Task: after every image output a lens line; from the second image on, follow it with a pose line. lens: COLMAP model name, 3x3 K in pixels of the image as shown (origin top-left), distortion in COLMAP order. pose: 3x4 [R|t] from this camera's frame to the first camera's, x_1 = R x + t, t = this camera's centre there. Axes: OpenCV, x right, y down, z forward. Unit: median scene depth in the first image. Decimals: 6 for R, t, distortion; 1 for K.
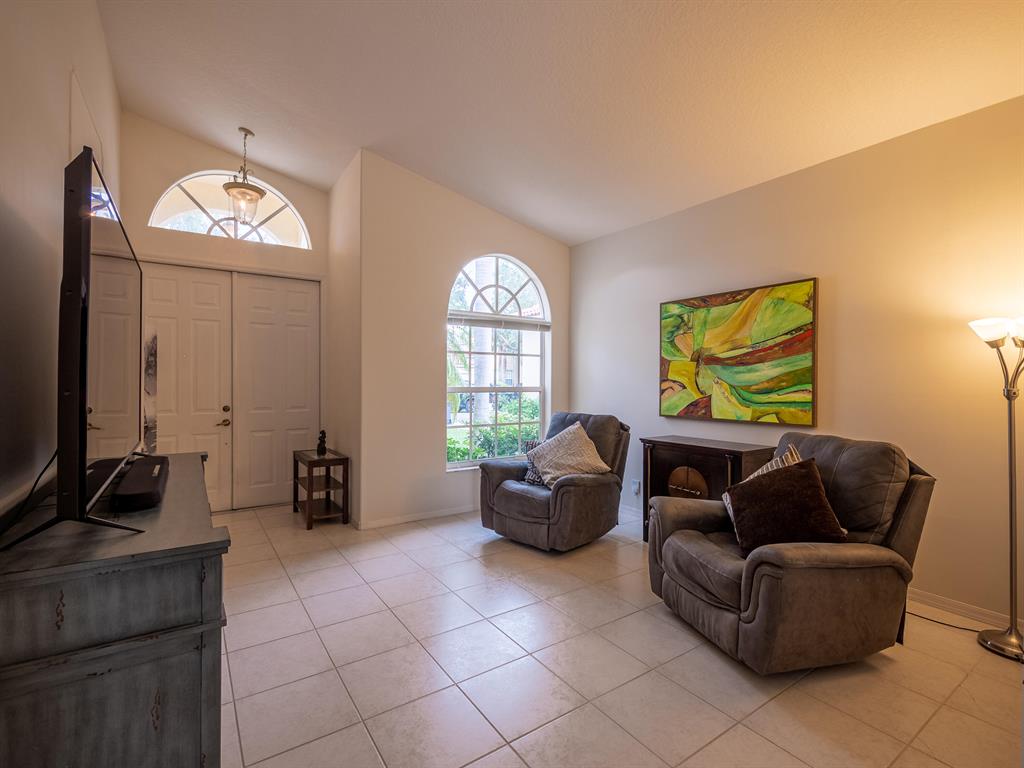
lens RADIAL K [[486.9, 0, 503.7], [0, 486.9, 377.5], [0, 0, 1]] dist [-0.012360, -0.000213]
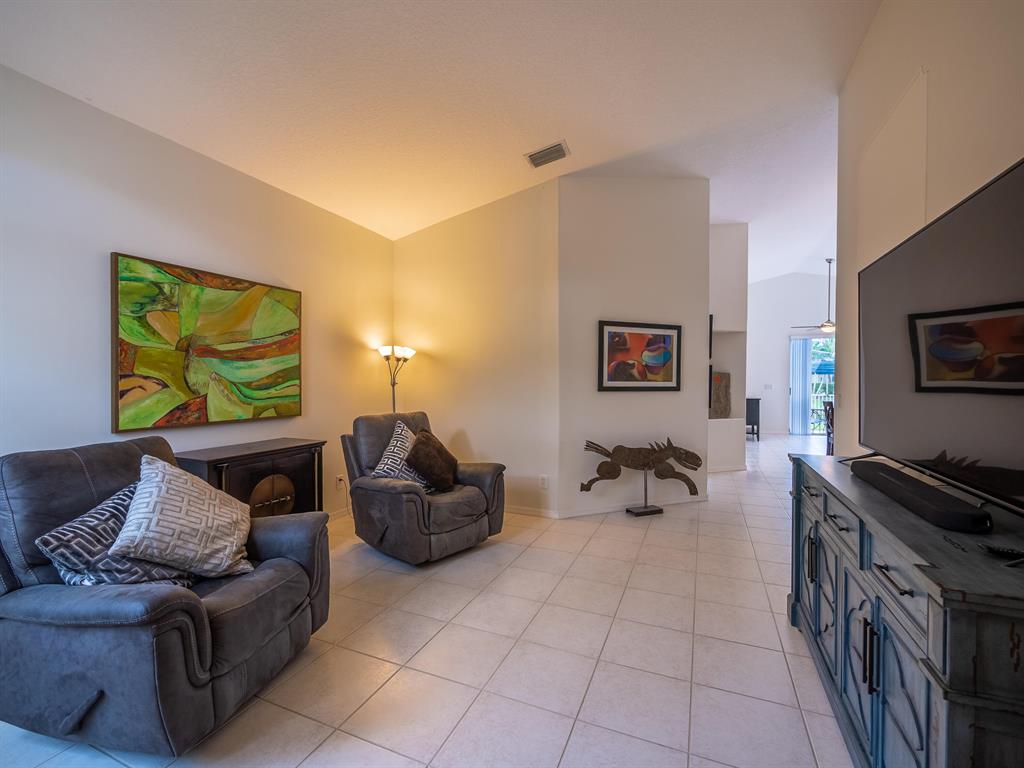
lens RADIAL K [[435.1, 0, 516.7], [0, 435.1, 385.4], [0, 0, 1]] dist [-0.001899, 0.000061]
pose [[-0.551381, -0.010732, 0.834184, -0.449849], [-0.001108, 0.999926, 0.012132, 0.011154], [-0.834253, 0.005765, -0.551352, 0.917844]]
